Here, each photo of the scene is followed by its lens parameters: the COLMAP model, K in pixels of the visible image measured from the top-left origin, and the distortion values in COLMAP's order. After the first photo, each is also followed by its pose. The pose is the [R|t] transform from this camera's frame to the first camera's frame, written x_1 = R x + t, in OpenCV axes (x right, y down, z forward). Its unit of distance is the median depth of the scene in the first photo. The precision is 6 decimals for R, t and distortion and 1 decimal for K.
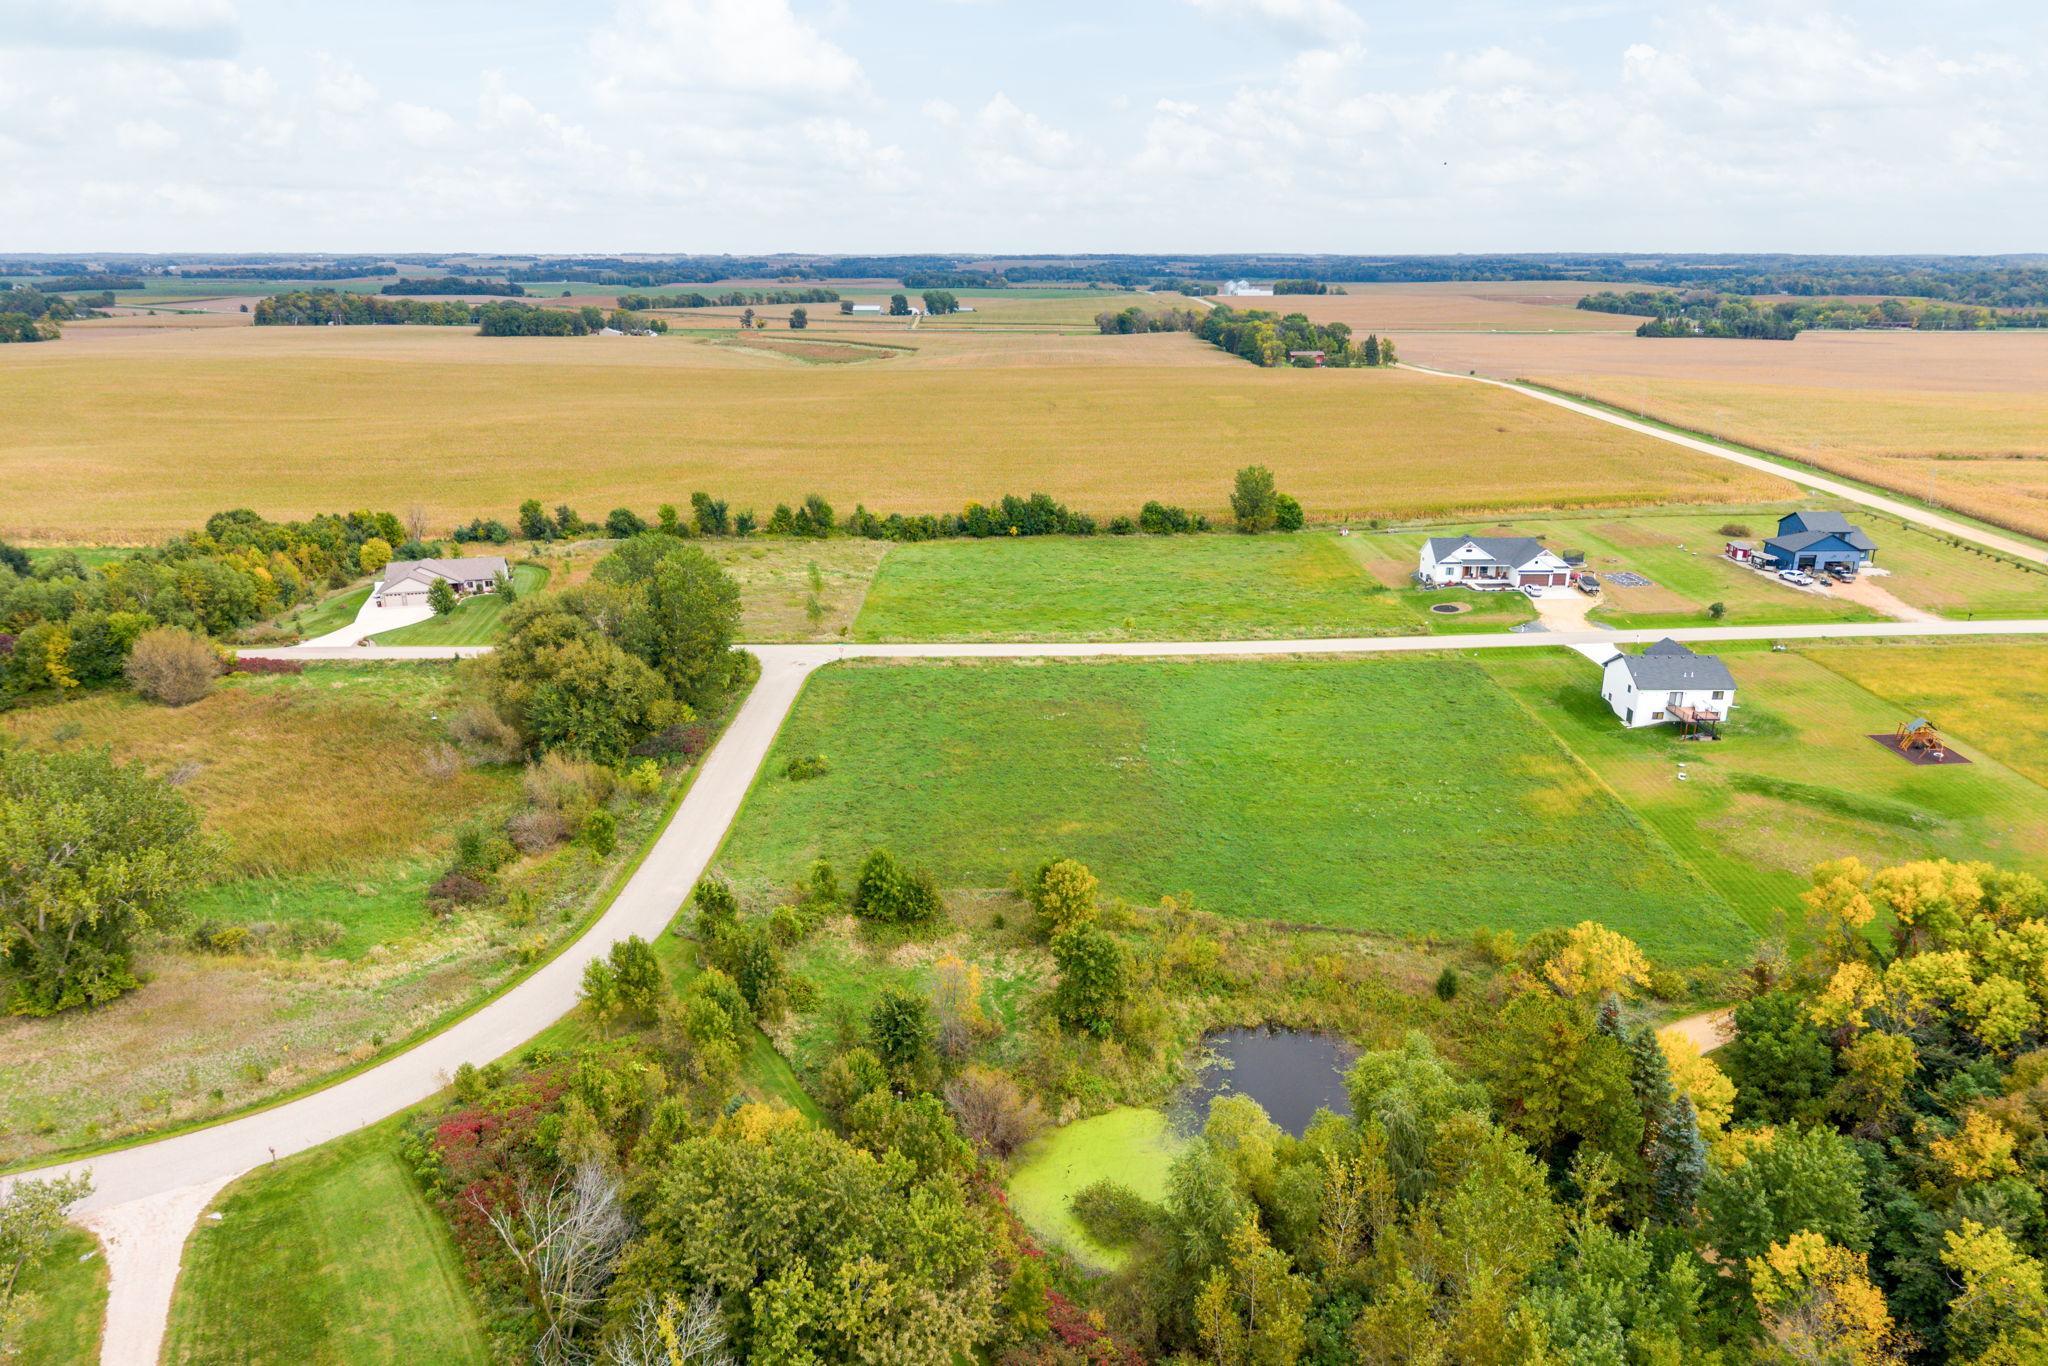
lens RADIAL K [[1368.6, 0, 1025.5], [0, 1368.6, 682.3], [0, 0, 1]] dist [0.022287, -0.027327]
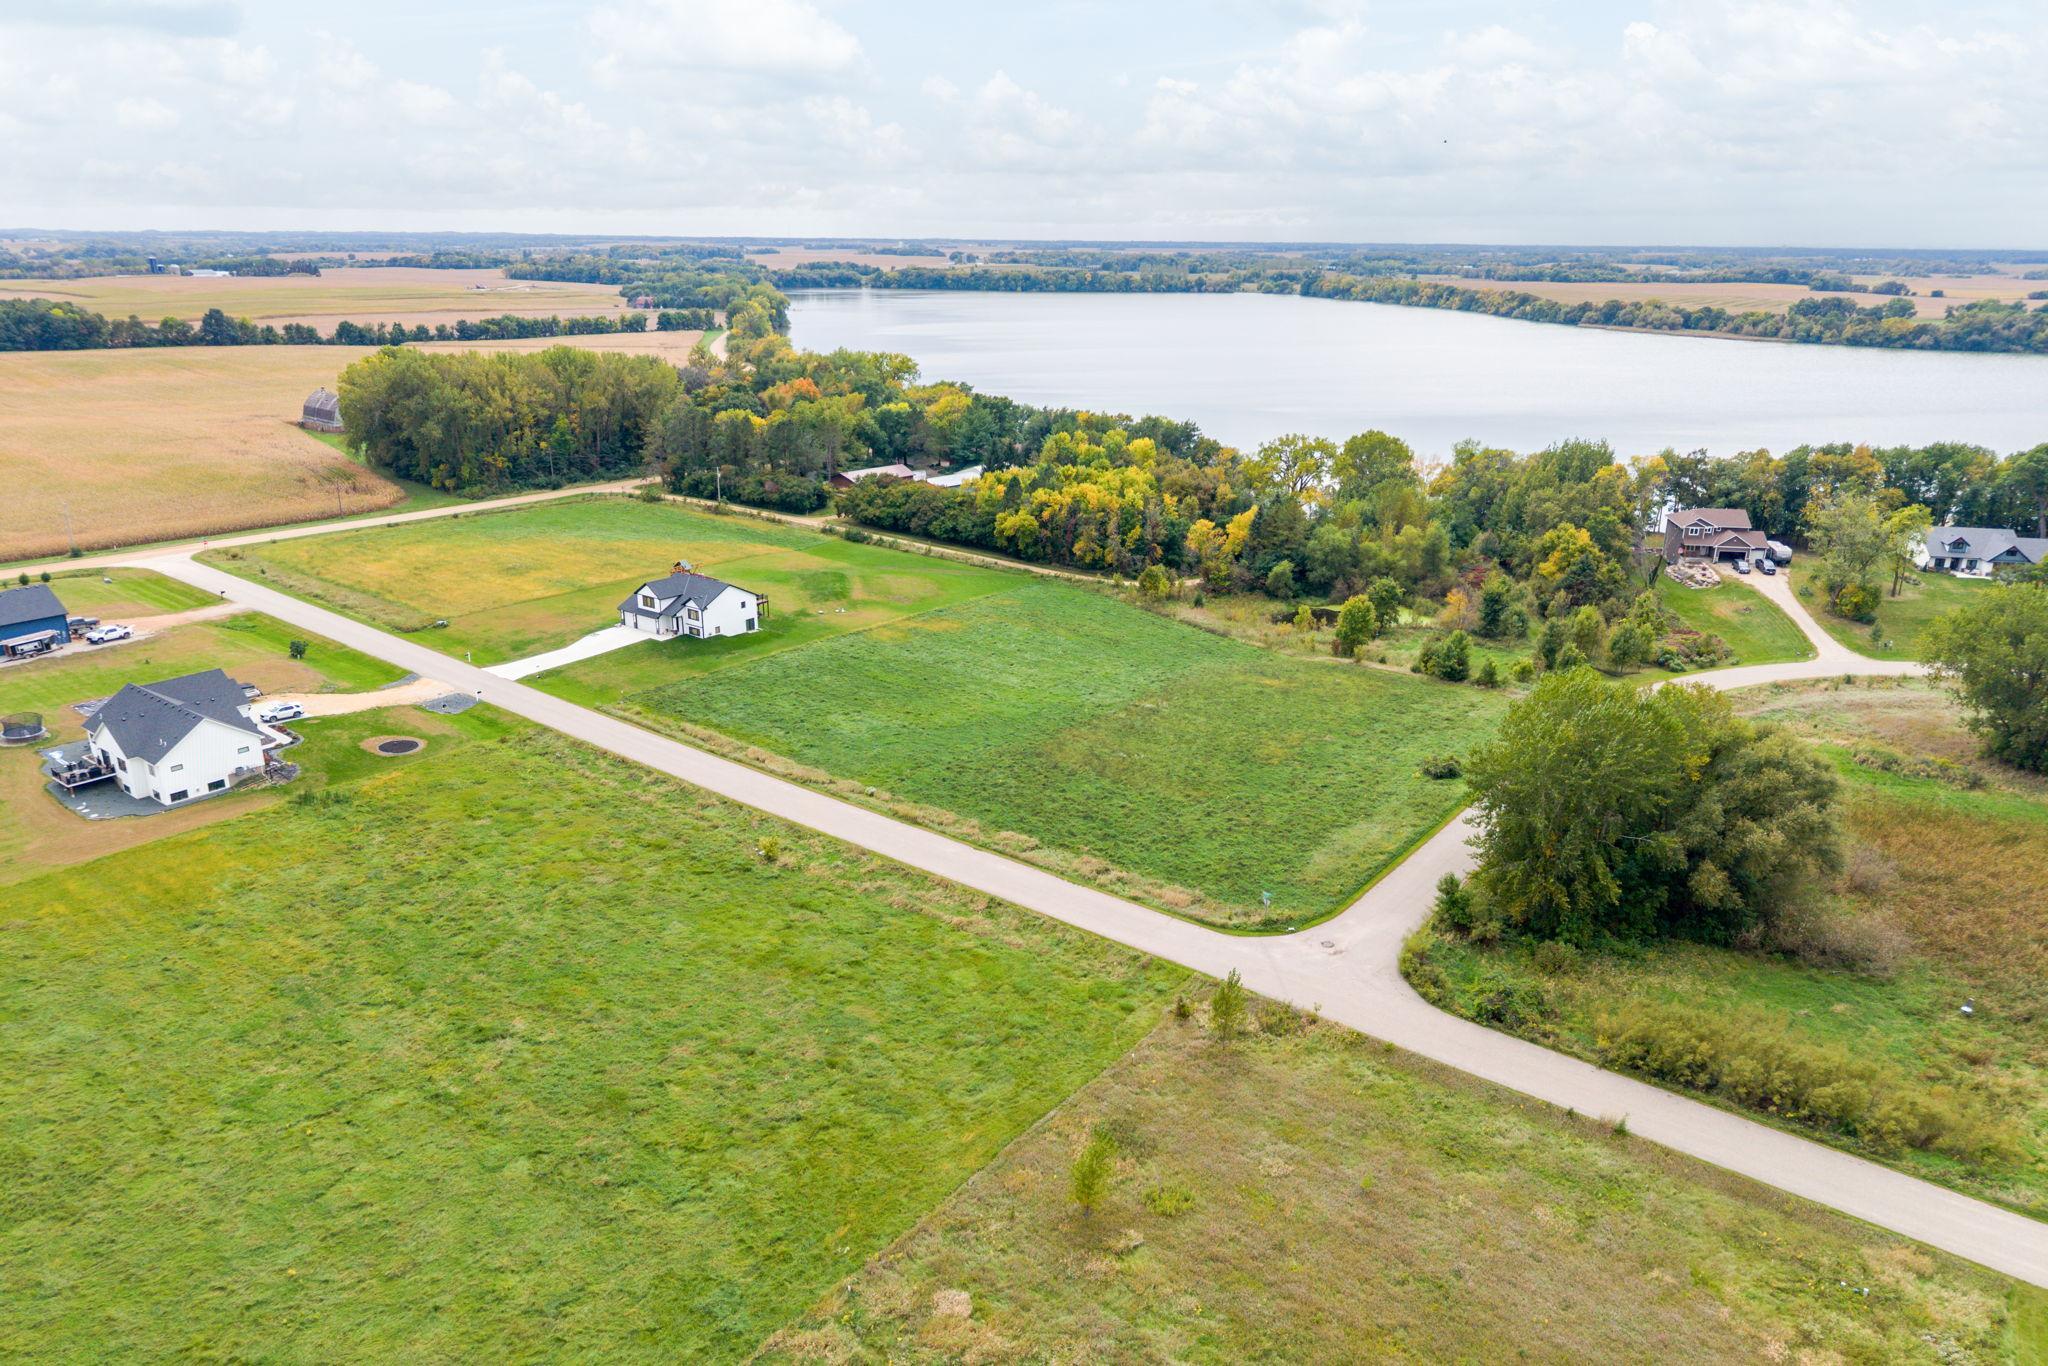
lens RADIAL K [[1368.6, 0, 1031.4], [0, 1368.6, 679.8], [0, 0, 1]] dist [0.022287, -0.027327]
pose [[-0.792265, -0.194112, 0.578477, -0.312711], [0.172965, 0.837717, 0.517989, -0.355527], [-0.585148, 0.510441, -0.630120, 1.143468]]
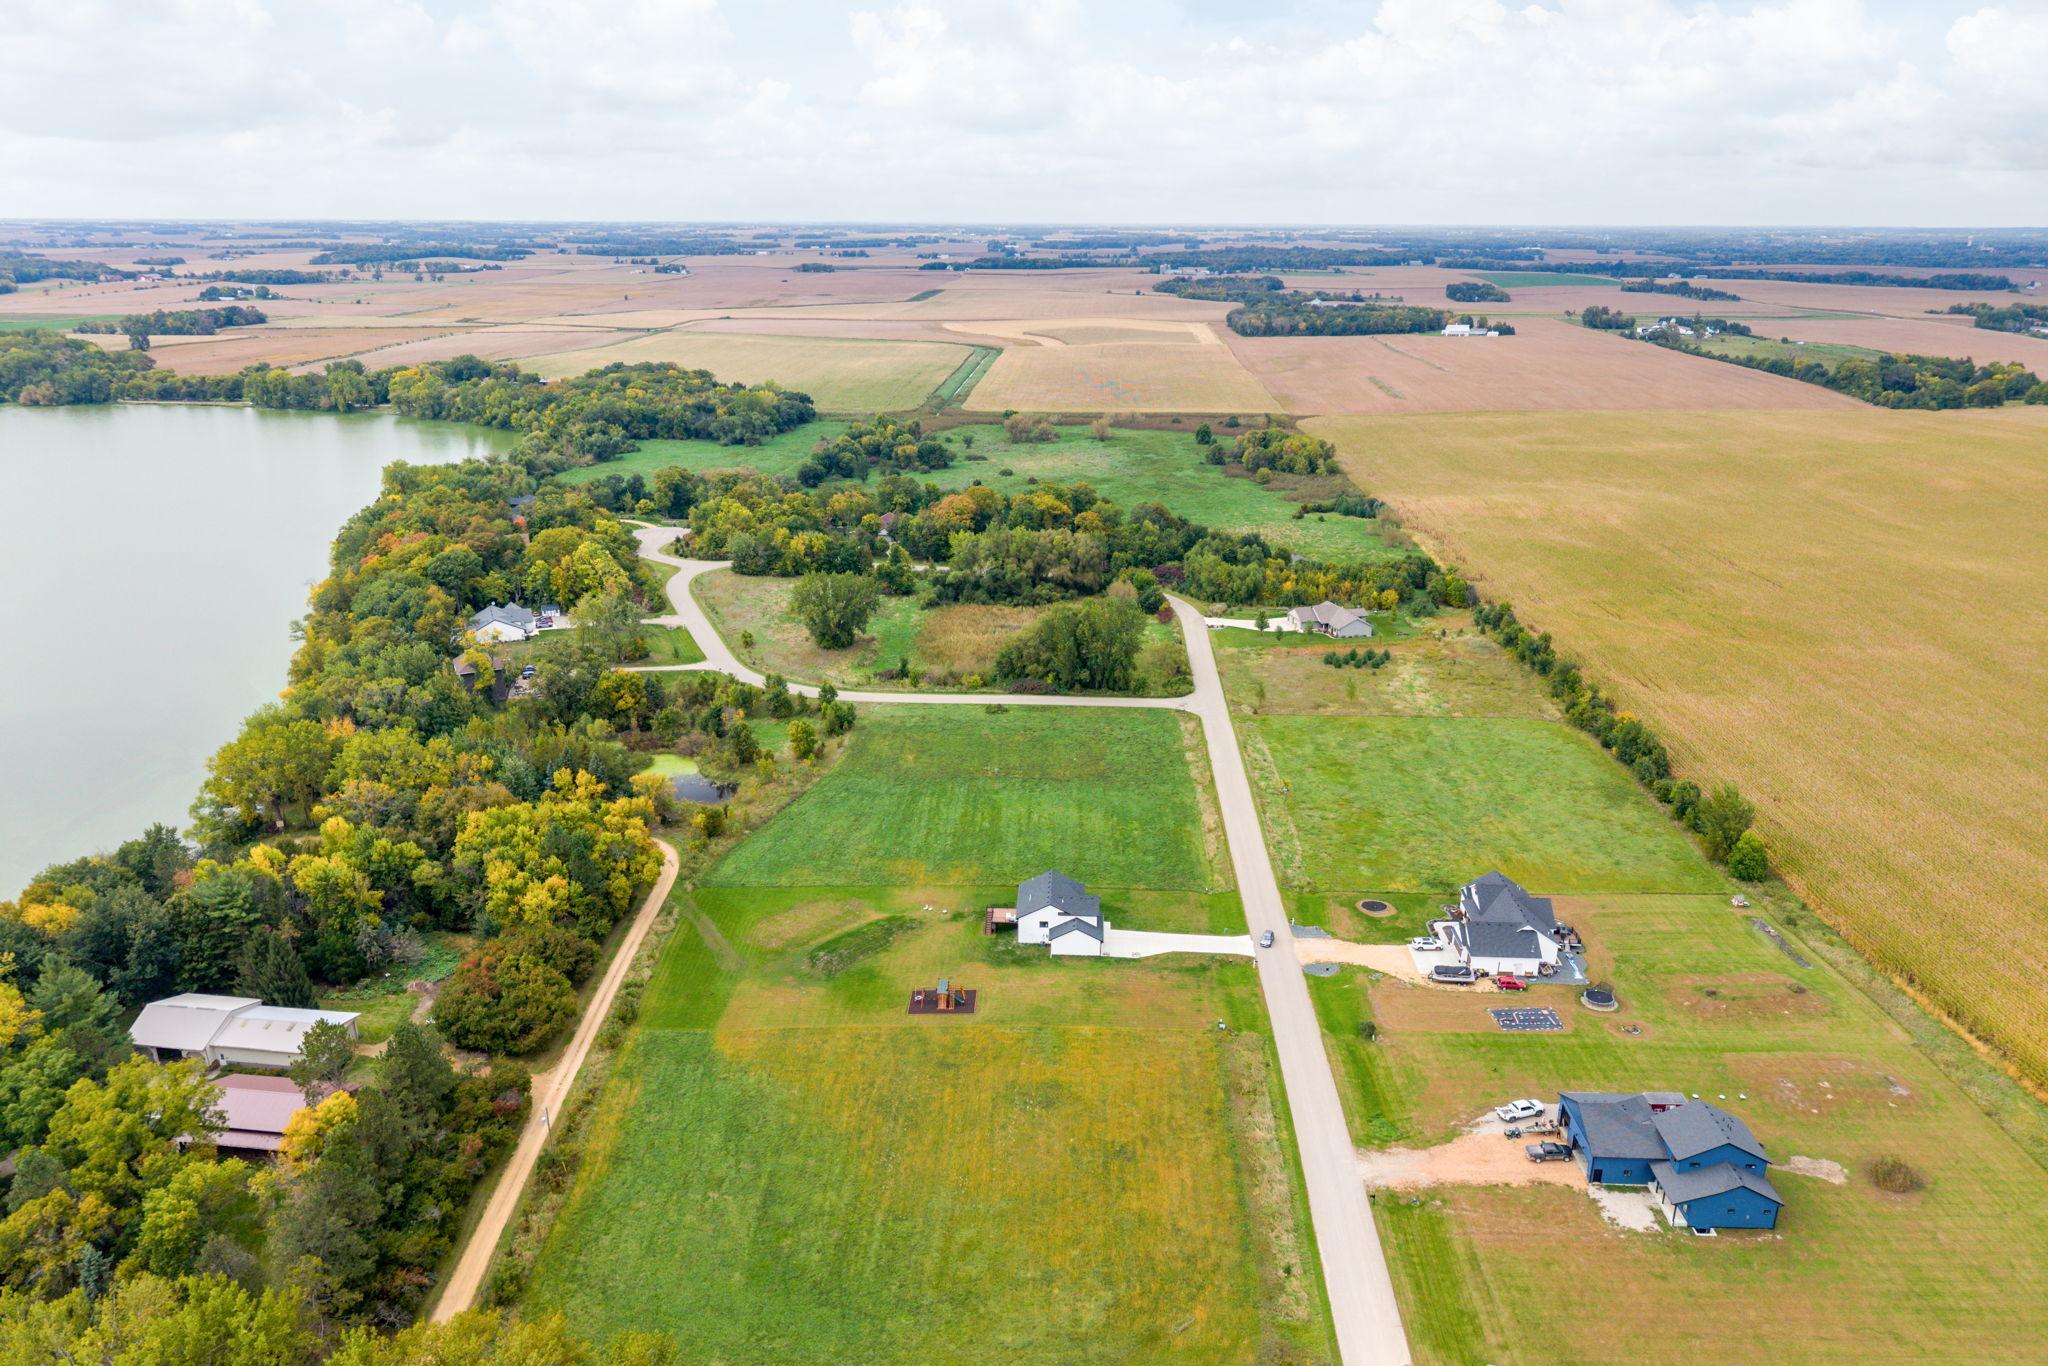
lens RADIAL K [[1368.6, 0, 1015.9], [0, 1368.6, 684.0], [0, 0, 1]] dist [0.022287, -0.027327]
pose [[-0.057234, 0.321221, -0.945273, 1.143532], [-0.300048, 0.897518, 0.323160, -0.418096], [0.952206, 0.302123, 0.045013, 0.604733]]
